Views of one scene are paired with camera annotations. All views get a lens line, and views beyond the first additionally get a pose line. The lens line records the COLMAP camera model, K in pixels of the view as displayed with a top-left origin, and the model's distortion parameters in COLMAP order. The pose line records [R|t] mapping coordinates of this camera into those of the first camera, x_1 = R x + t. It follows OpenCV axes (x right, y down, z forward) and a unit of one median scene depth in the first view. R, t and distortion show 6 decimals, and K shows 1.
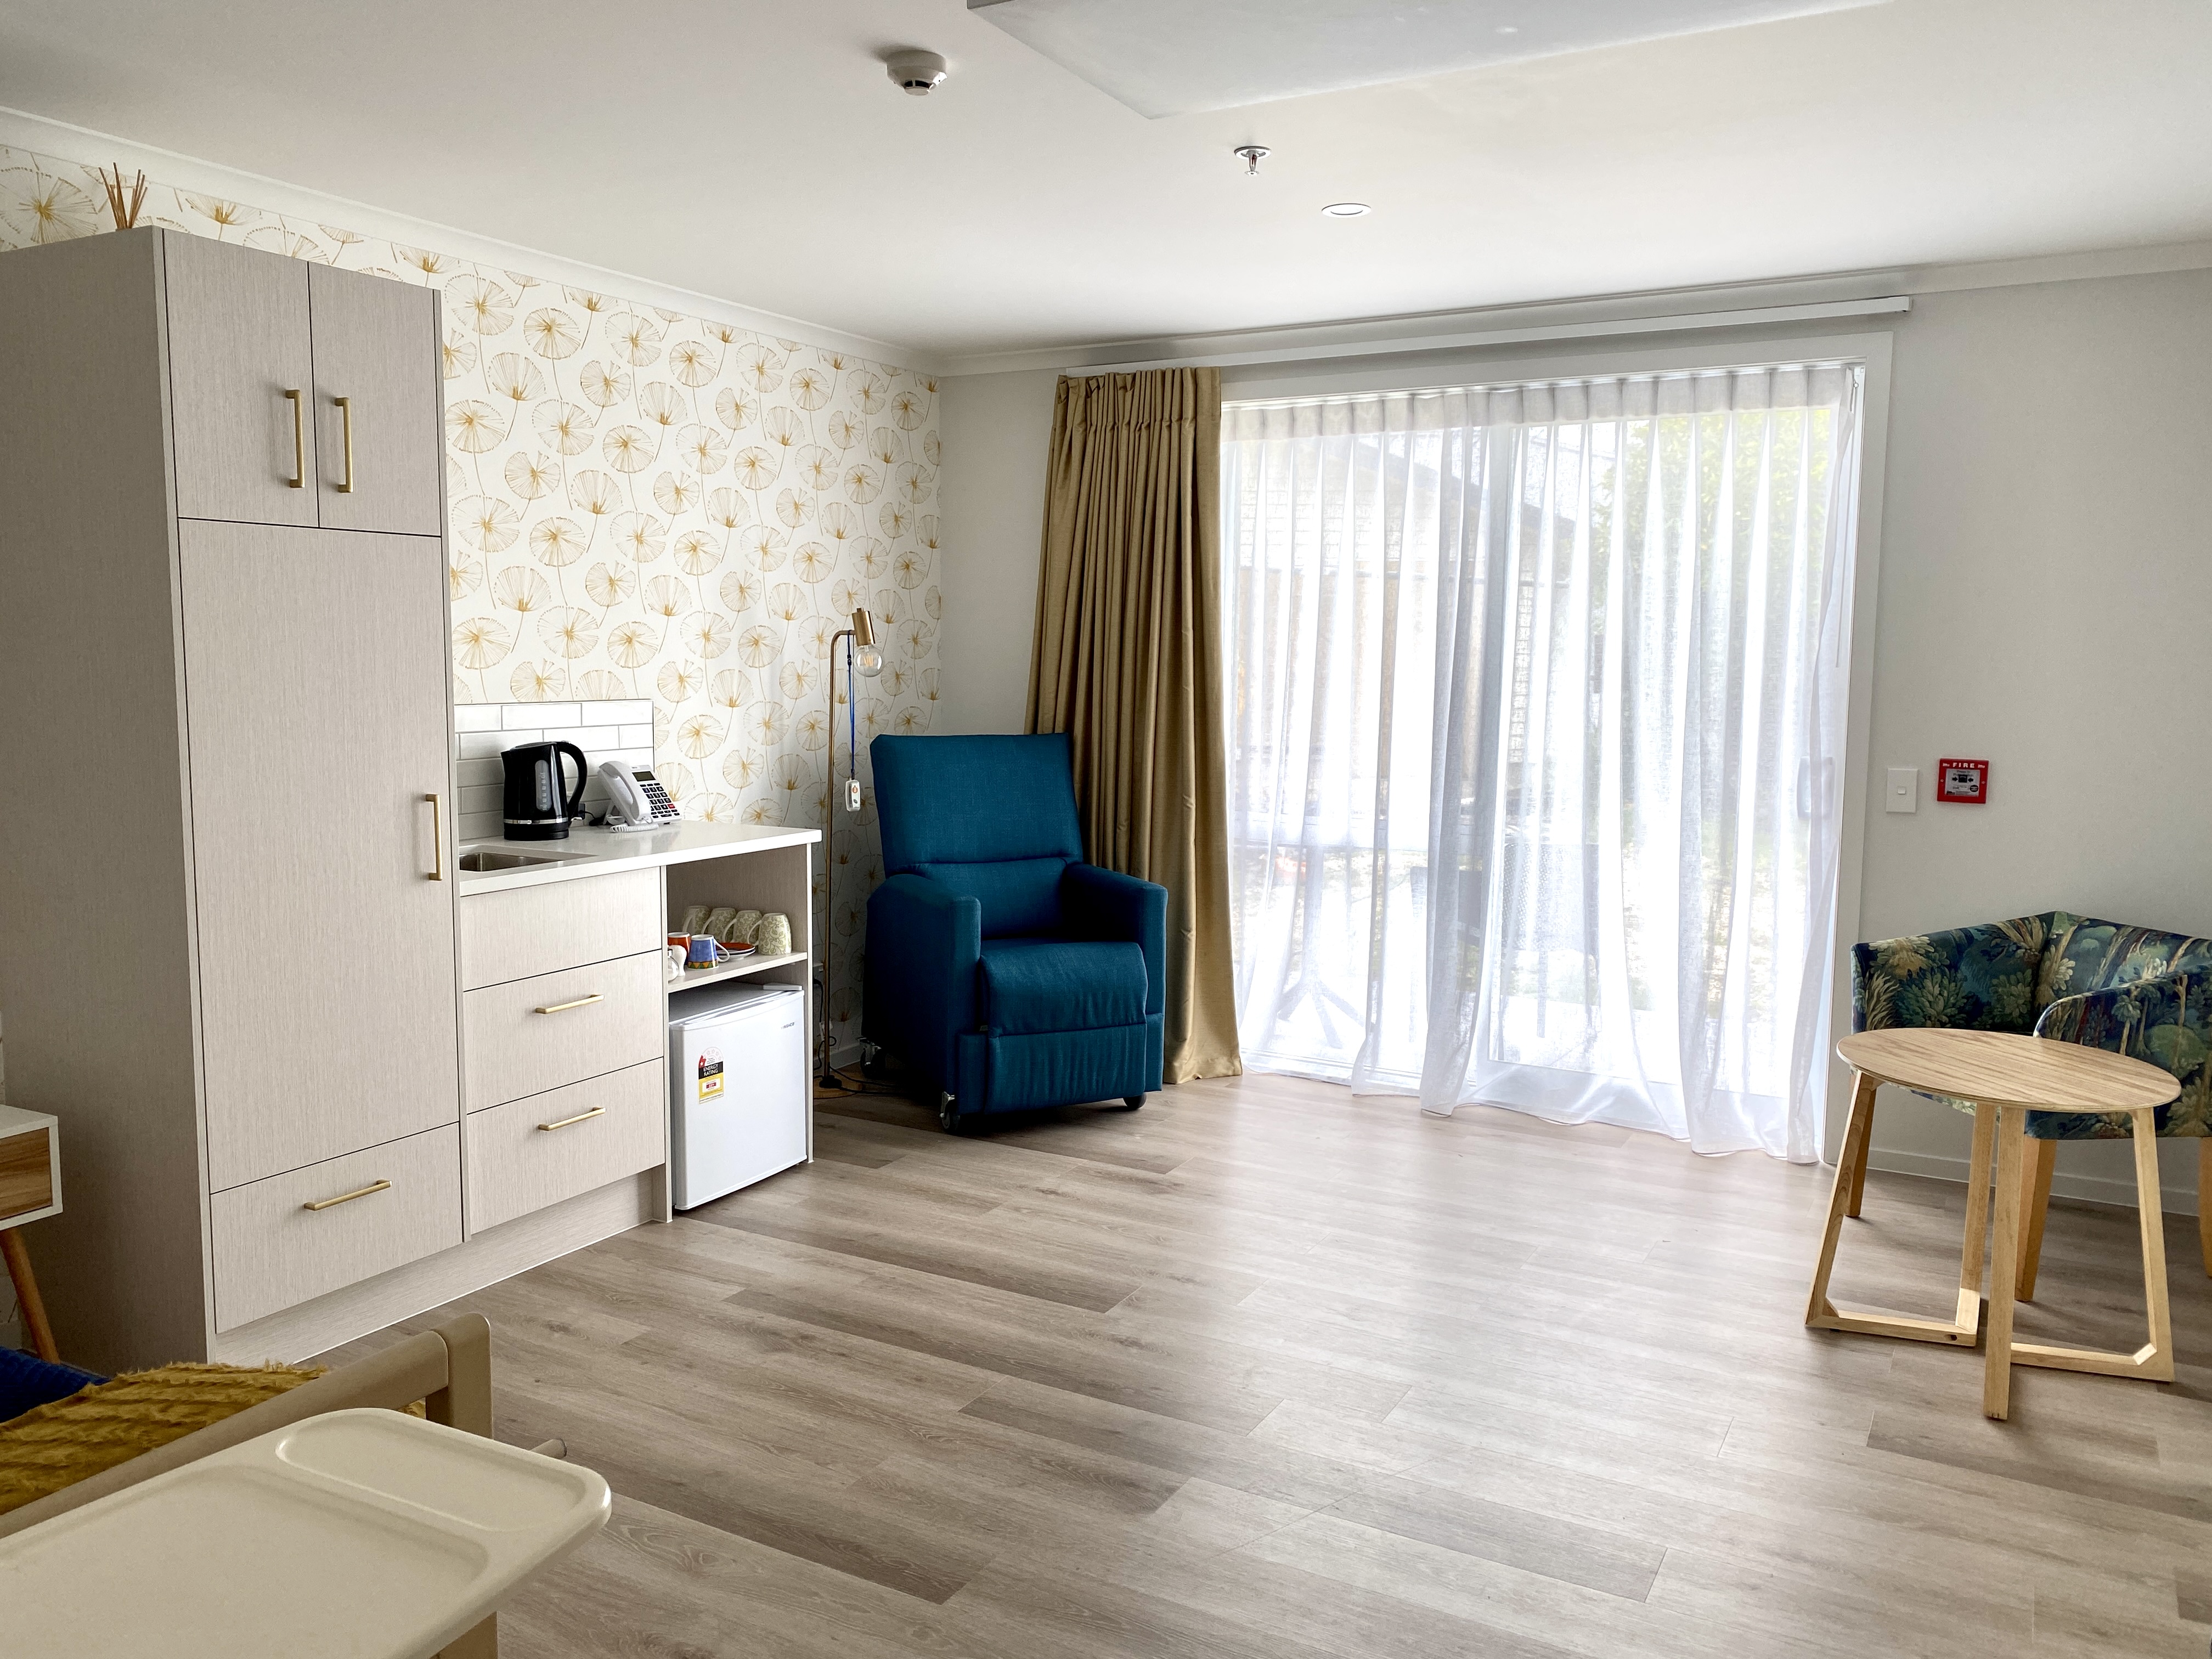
lens RADIAL K [[1683.5, 0, 1106.0], [0, 1683.5, 829.5], [0, 0, 1]] dist [0.006770, 0.003101]
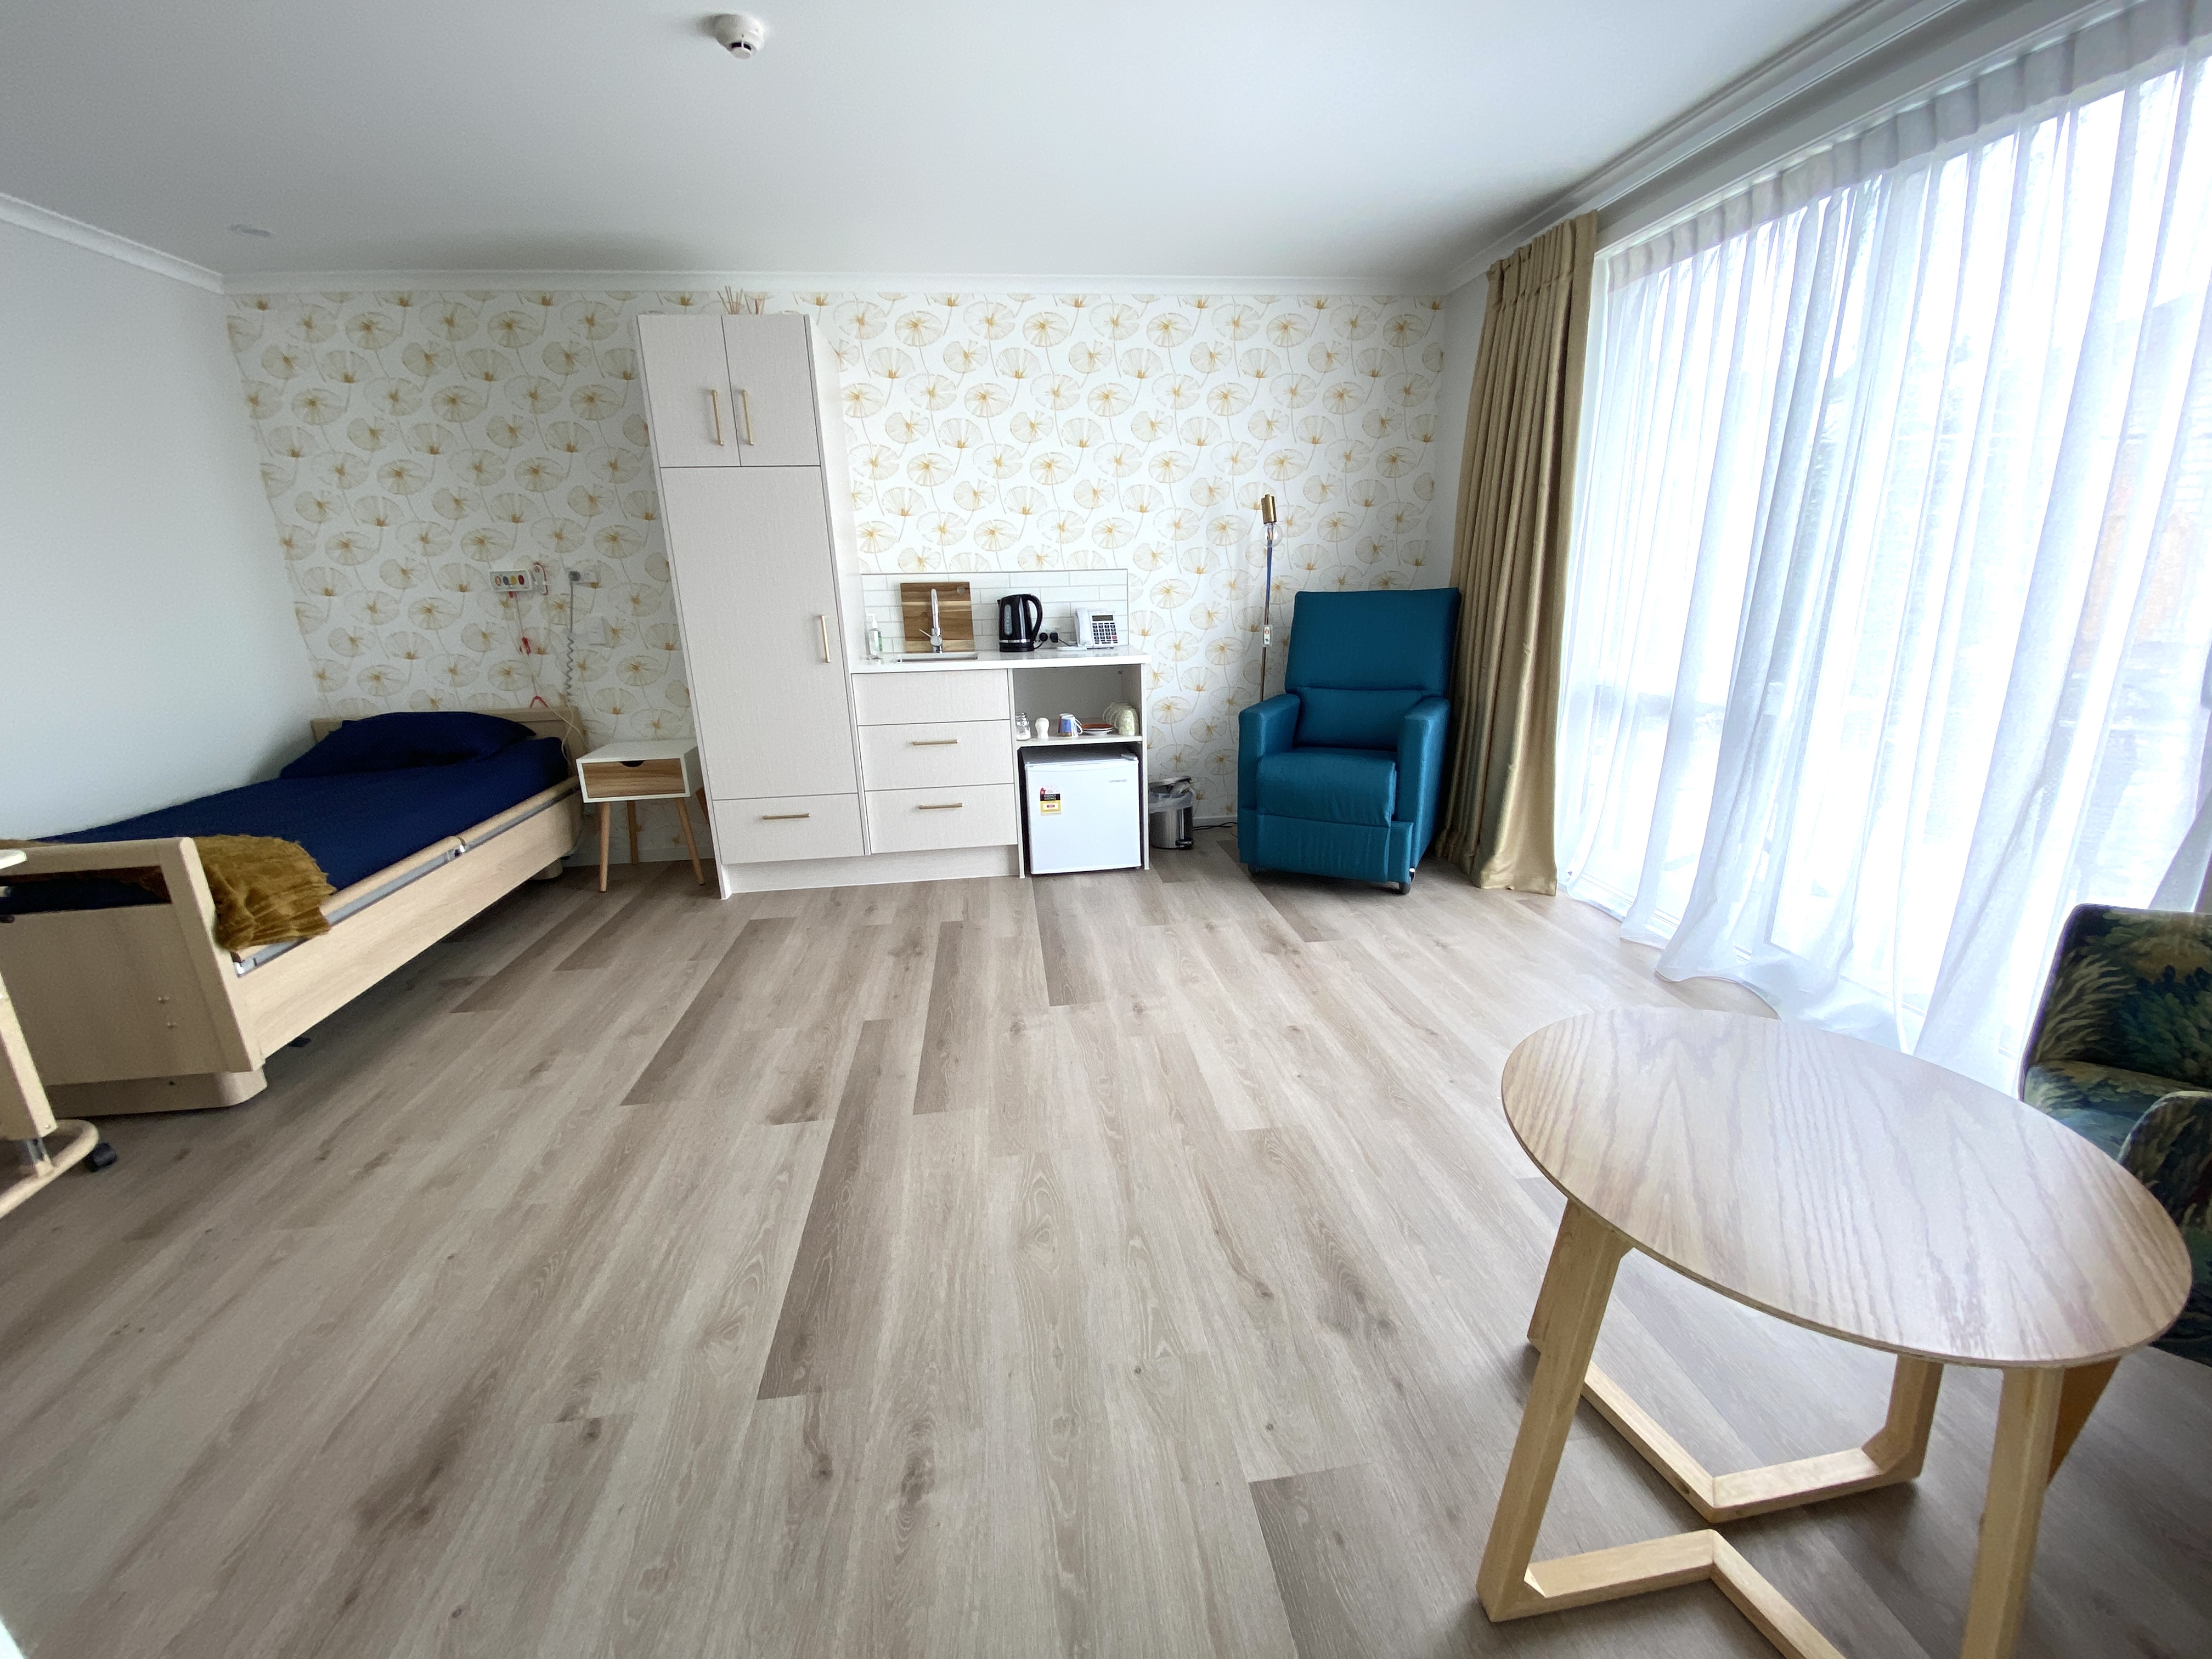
lens RADIAL K [[886.0, 0, 1106.6], [0, 886.0, 840.2], [0, 0, 1]] dist [0.032147, -0.026462]
pose [[0.585083, 0.202152, -0.785374, 0.467114], [-0.053599, 0.975956, 0.211276, -0.002886], [0.809200, -0.081519, 0.581851, 0.509035]]
